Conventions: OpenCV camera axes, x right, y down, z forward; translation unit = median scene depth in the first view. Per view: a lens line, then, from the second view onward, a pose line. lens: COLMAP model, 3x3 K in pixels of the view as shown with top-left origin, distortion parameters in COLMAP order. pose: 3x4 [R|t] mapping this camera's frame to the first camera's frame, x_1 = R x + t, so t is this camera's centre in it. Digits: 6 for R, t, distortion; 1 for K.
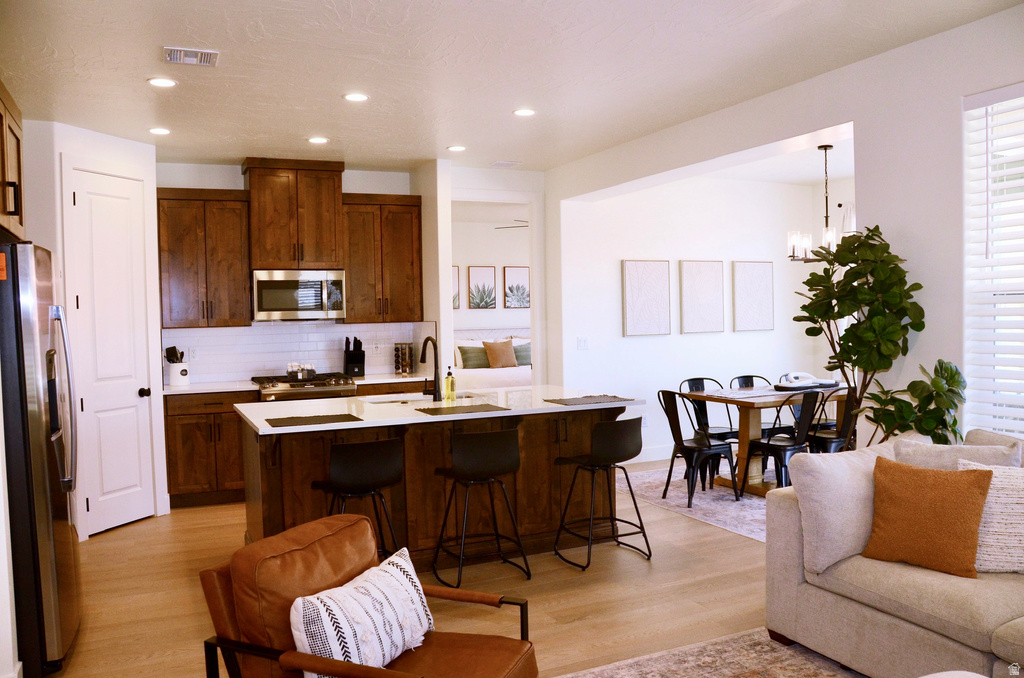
lens RADIAL K [[838.7, 0, 512.0], [0, 838.7, 339.0], [0, 0, 1]] dist [-0.123858, 0.118168]
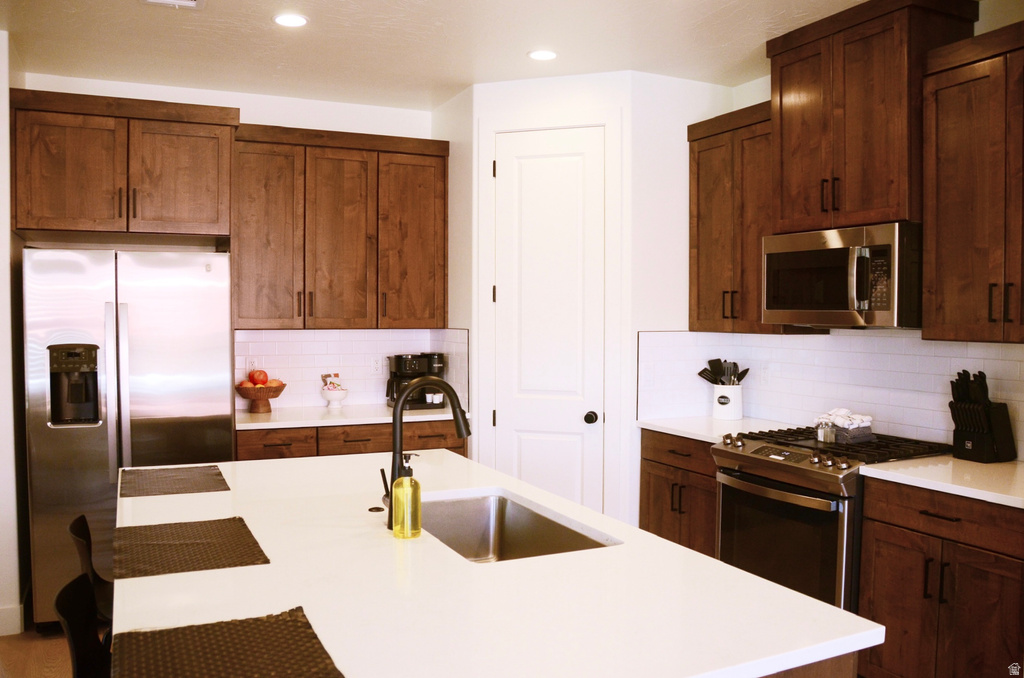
lens RADIAL K [[824.3, 0, 512.0], [0, 824.3, 339.0], [0, 0, 1]] dist [-0.157593, 0.116142]
pose [[0.019021, 0.051060, -0.998514, 0.245540], [-0.039702, 0.997946, 0.050275, -0.034190], [0.999031, 0.038686, 0.021009, 0.826091]]
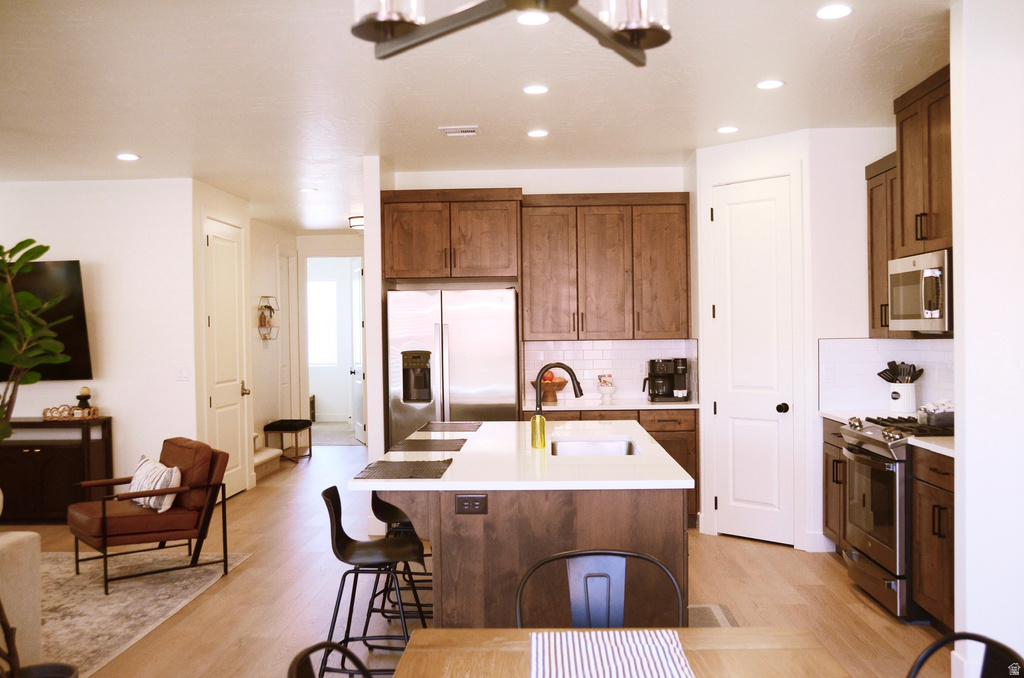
lens RADIAL K [[848.9, 0, 512.0], [0, 848.9, 339.0], [0, 0, 1]] dist [-0.072529, 0.000753]
pose [[-0.438560, 0.033856, -0.898064, 0.472086], [-0.008910, 0.999077, 0.042015, -0.043290], [0.898658, 0.026428, -0.437854, 1.030074]]
